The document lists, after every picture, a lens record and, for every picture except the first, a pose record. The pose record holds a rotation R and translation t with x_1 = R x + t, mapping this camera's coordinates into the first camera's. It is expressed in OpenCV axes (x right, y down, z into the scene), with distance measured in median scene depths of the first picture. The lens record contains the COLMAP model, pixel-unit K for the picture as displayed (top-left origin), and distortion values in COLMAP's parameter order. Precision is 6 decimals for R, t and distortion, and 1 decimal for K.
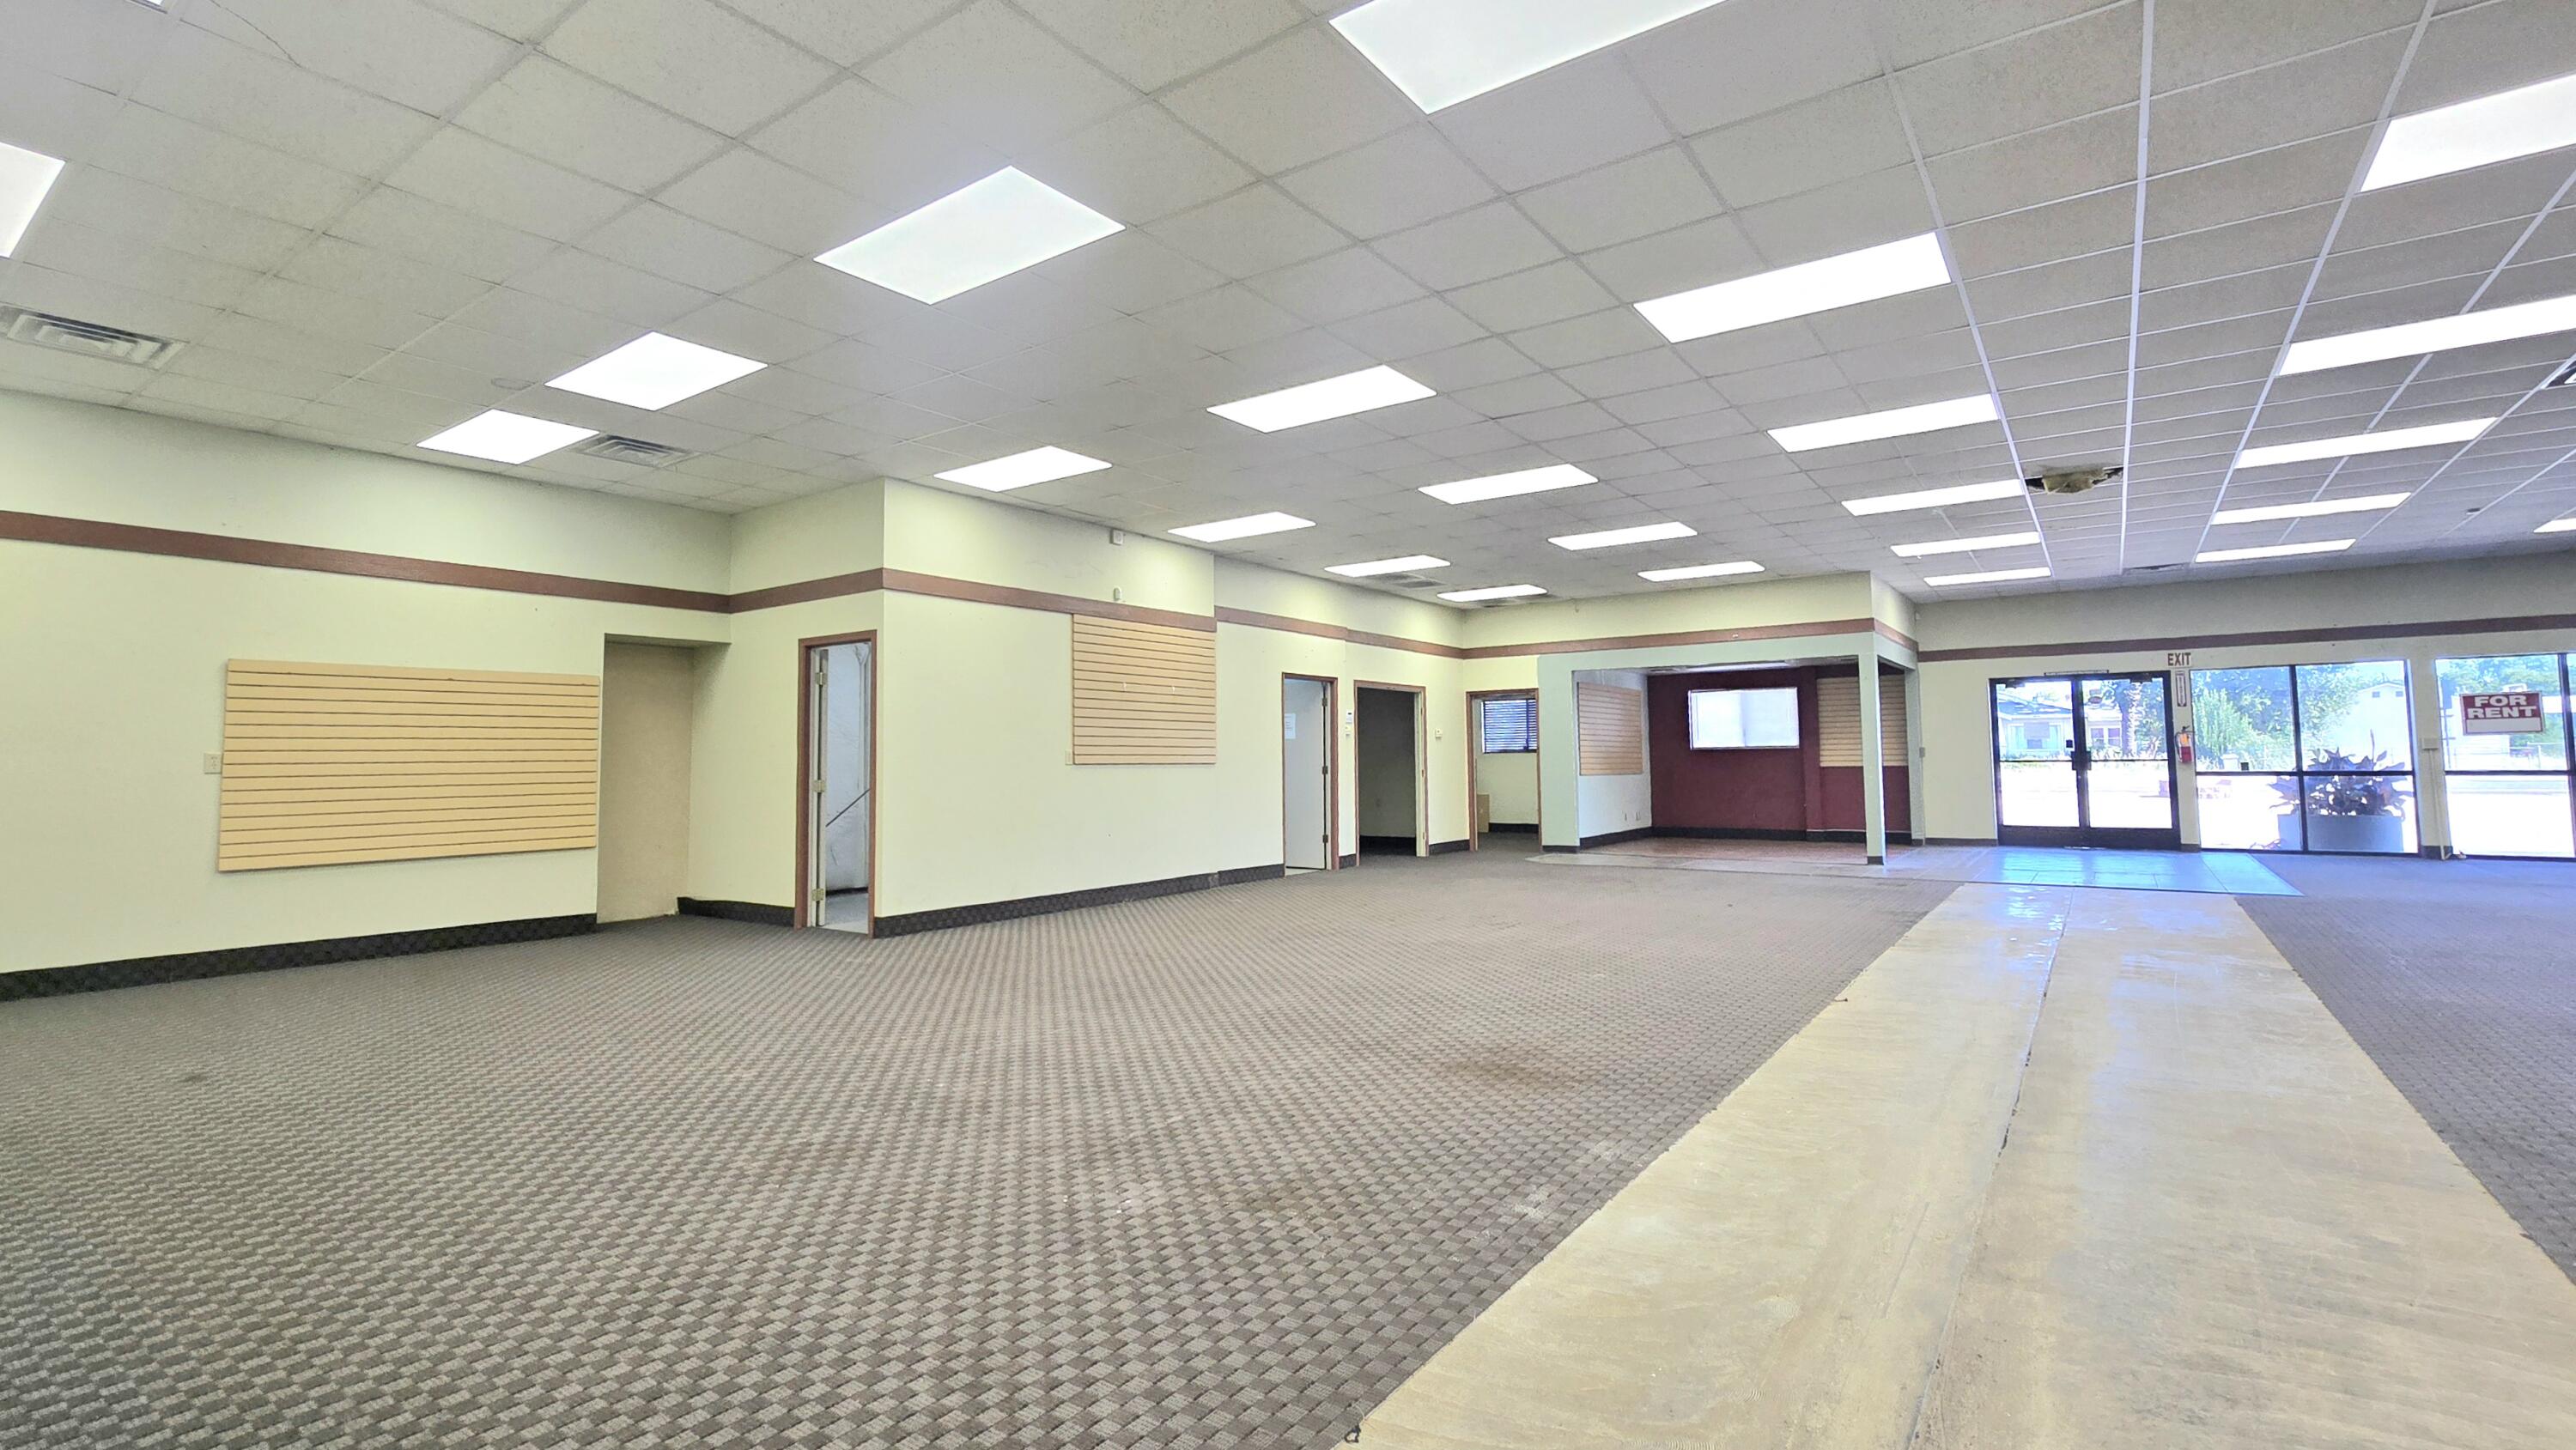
lens RADIAL K [[1089.8, 0, 1278.7], [0, 1089.8, 713.4], [0, 0, 1]] dist [-0.000221, -0.000455]
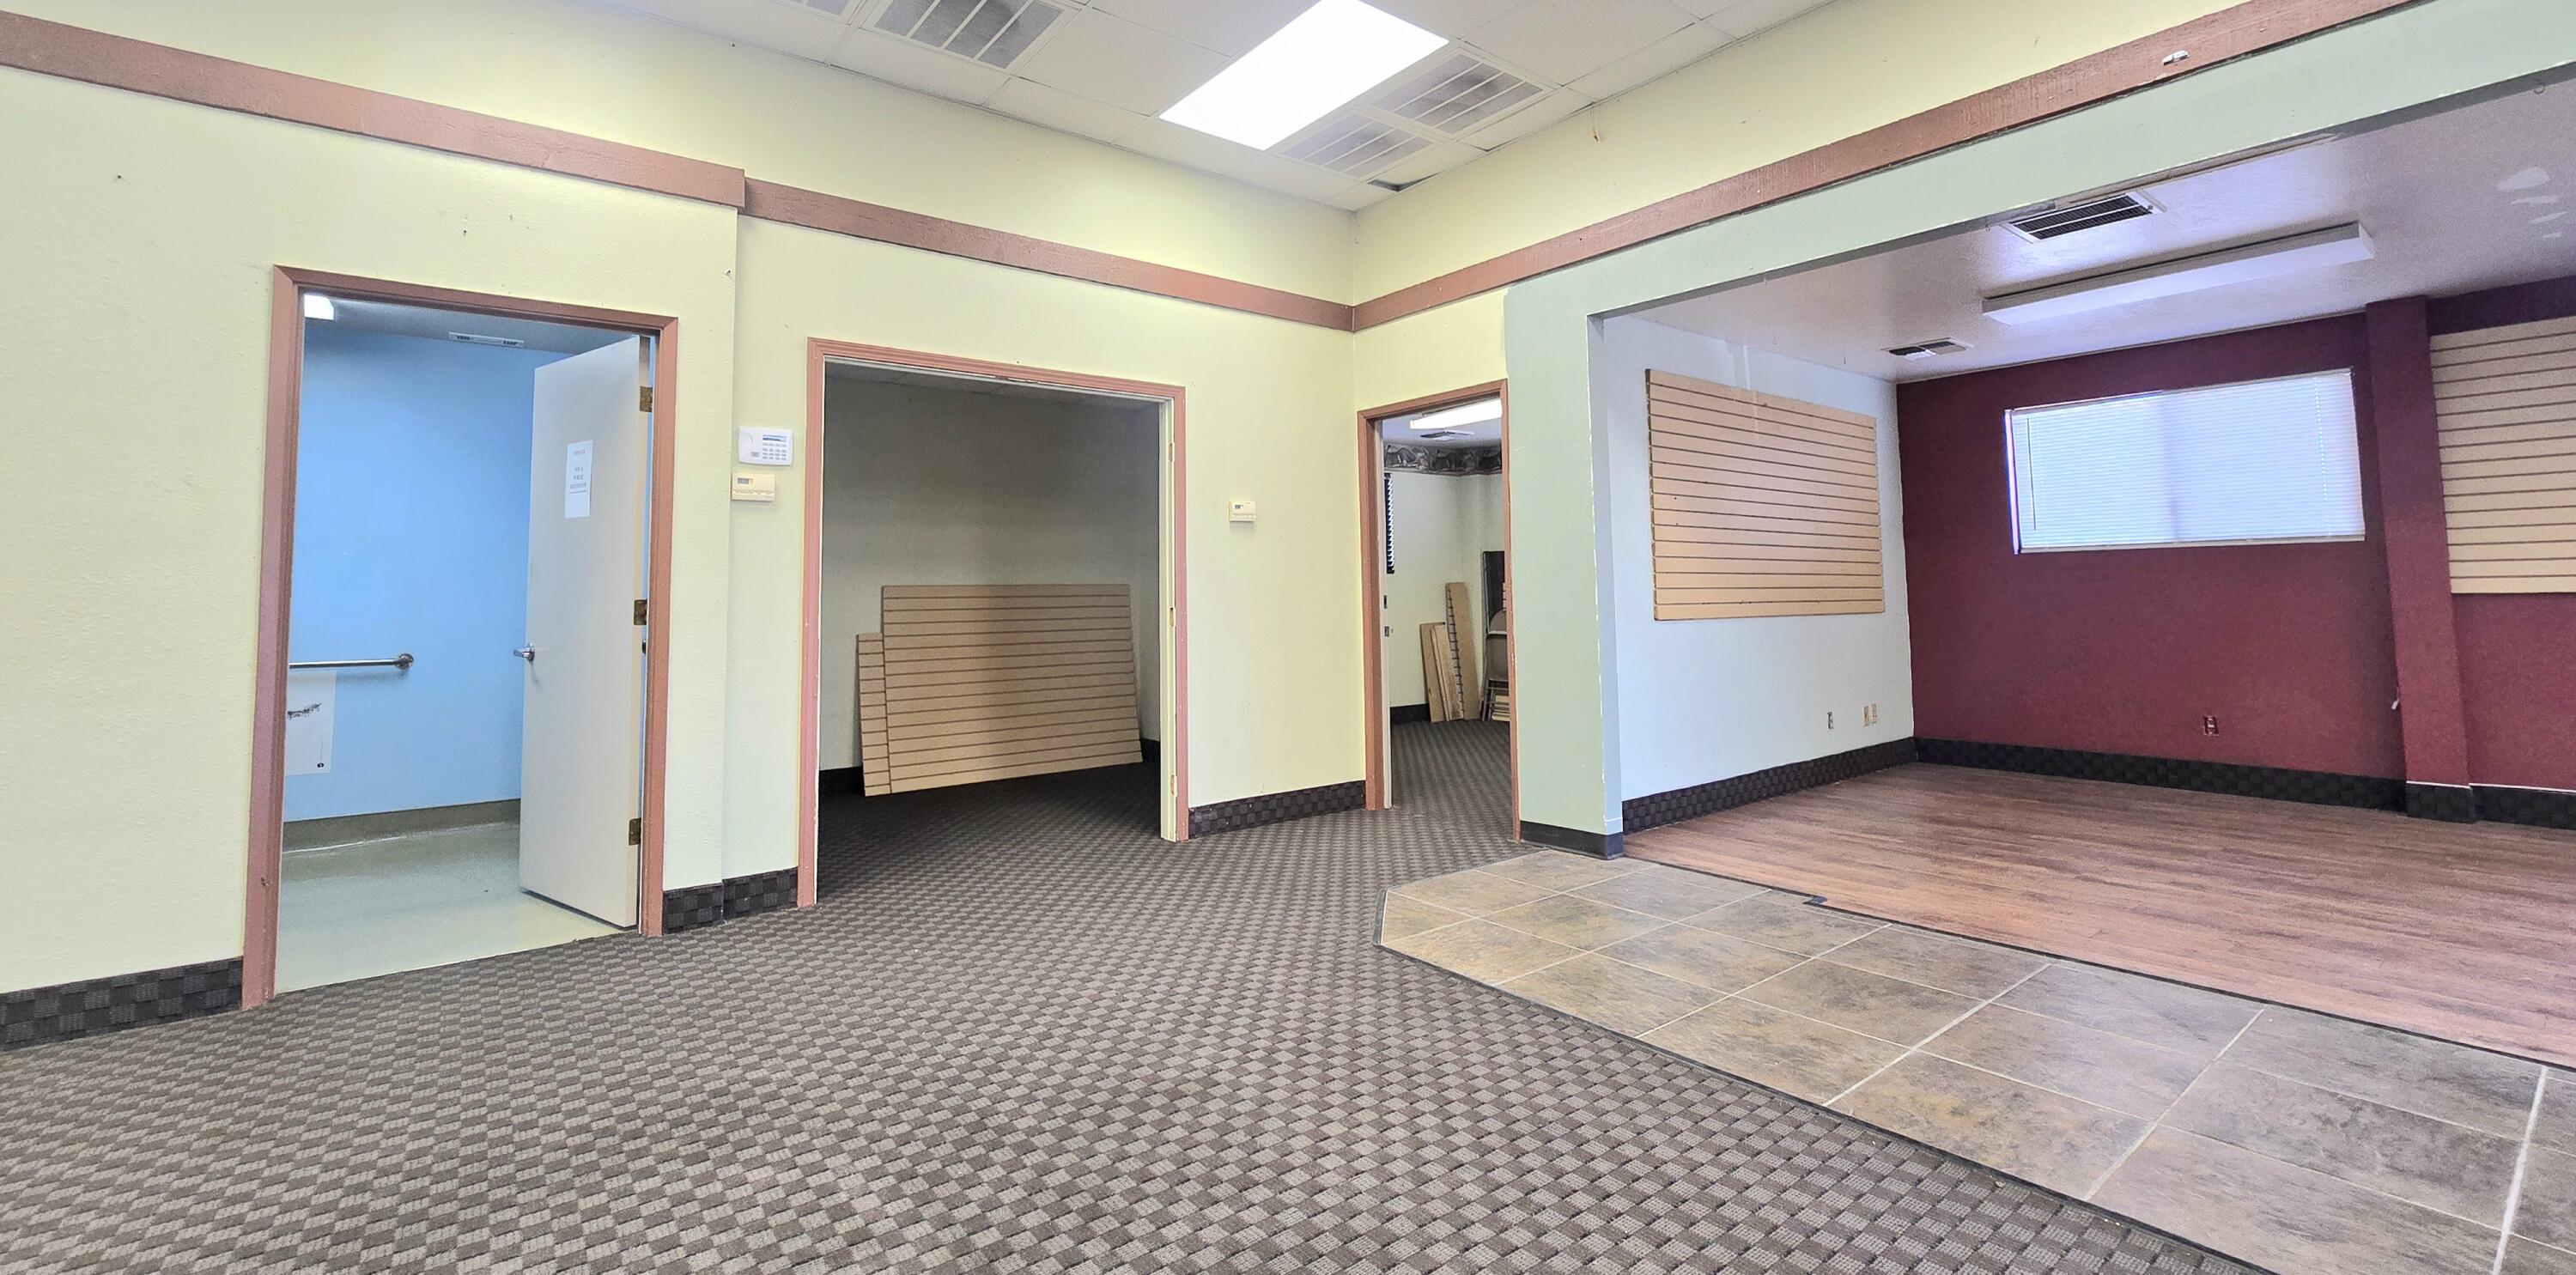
lens RADIAL K [[1067.6, 0, 1297.0], [0, 1067.6, 556.0], [0, 0, 1]] dist [0.018253, 0.000008]
pose [[0.967149, -0.016938, -0.253644, 0.253740], [0.018515, 0.999821, 0.003830, 0.031688], [0.253533, -0.008400, 0.967290, 0.621566]]
